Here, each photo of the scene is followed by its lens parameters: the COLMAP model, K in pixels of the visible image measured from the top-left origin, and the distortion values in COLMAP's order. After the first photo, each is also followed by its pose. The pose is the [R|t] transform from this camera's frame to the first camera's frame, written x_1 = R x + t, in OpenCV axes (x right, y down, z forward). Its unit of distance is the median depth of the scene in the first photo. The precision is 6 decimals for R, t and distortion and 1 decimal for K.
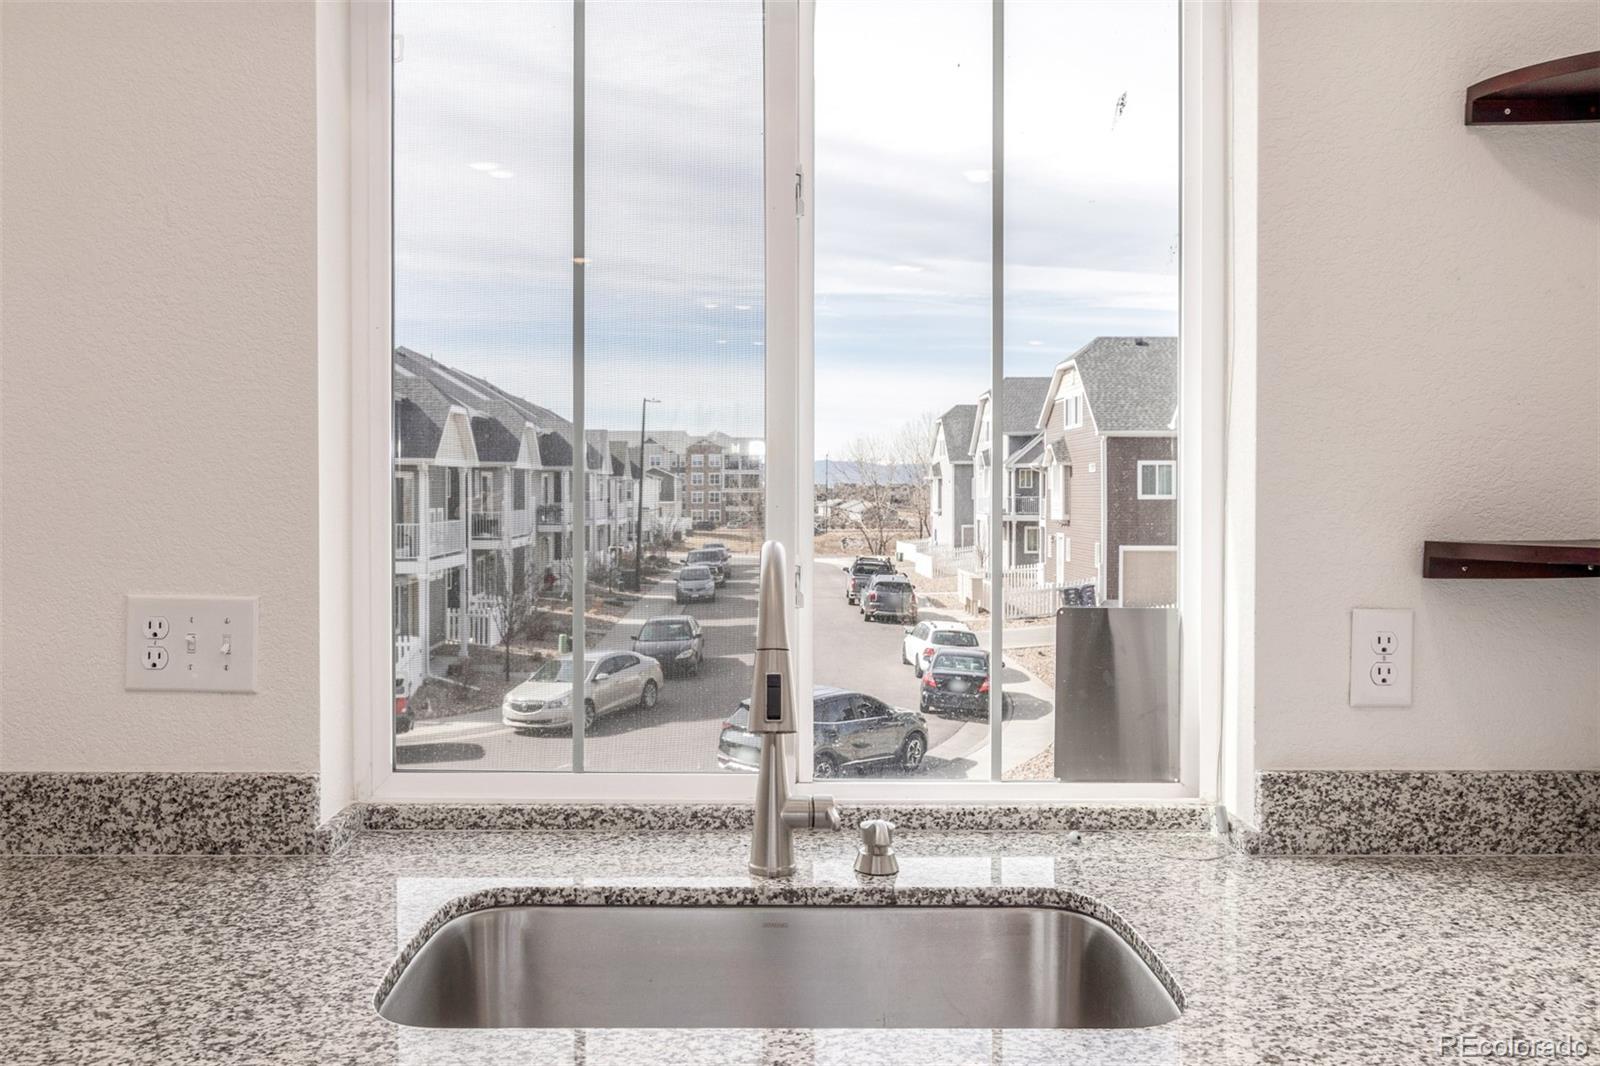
lens RADIAL K [[1374.0, 0, 793.9], [0, 1374.0, 529.1], [0, 0, 1]] dist [0.000162, 0.002658]
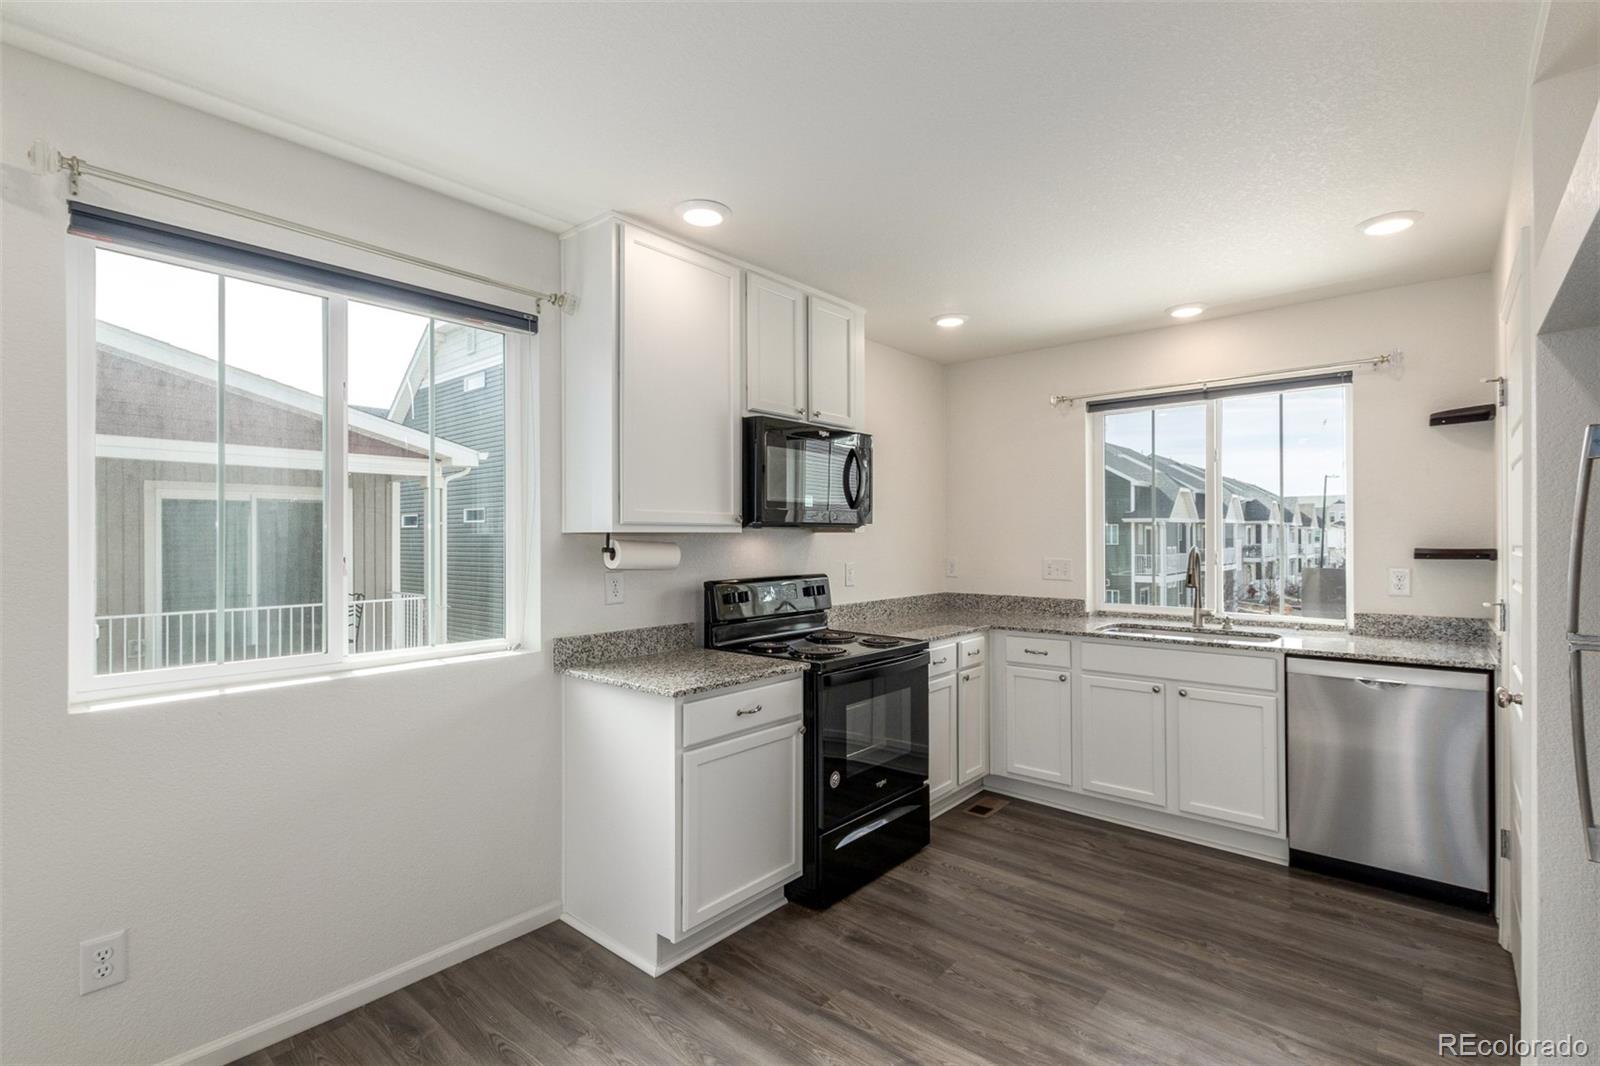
lens RADIAL K [[746.5, 0, 788.8], [0, 746.5, 533.8], [0, 0, 1]] dist [0.008971, -0.002227]
pose [[0.744082, -0.006803, -0.668053, 0.015139], [-0.014690, 0.999540, -0.026540, 0.001276], [0.667927, 0.029562, 0.743640, -0.039398]]
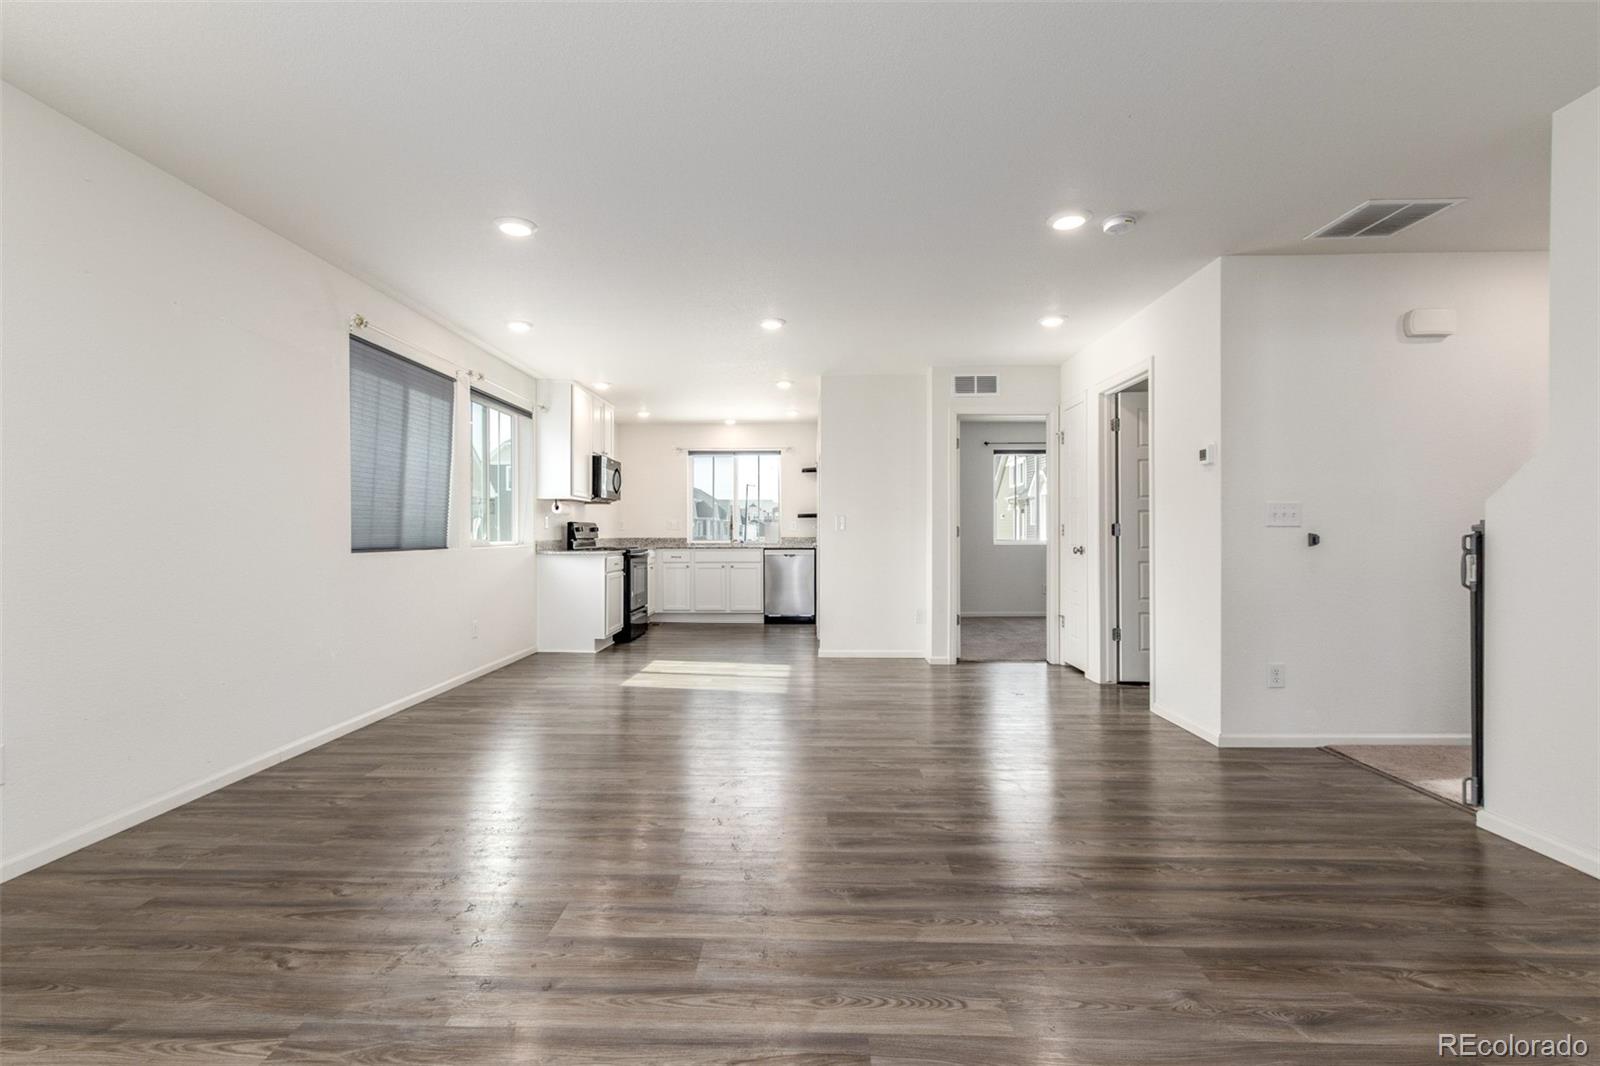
lens RADIAL K [[746.5, 0, 806.9], [0, 746.5, 531.6], [0, 0, 1]] dist [0.008971, -0.002227]
pose [[0.999706, -0.004916, -0.023741, 0.018163], [0.004202, 0.999540, -0.030022, 0.008639], [0.023877, 0.029913, 0.999267, -0.125298]]
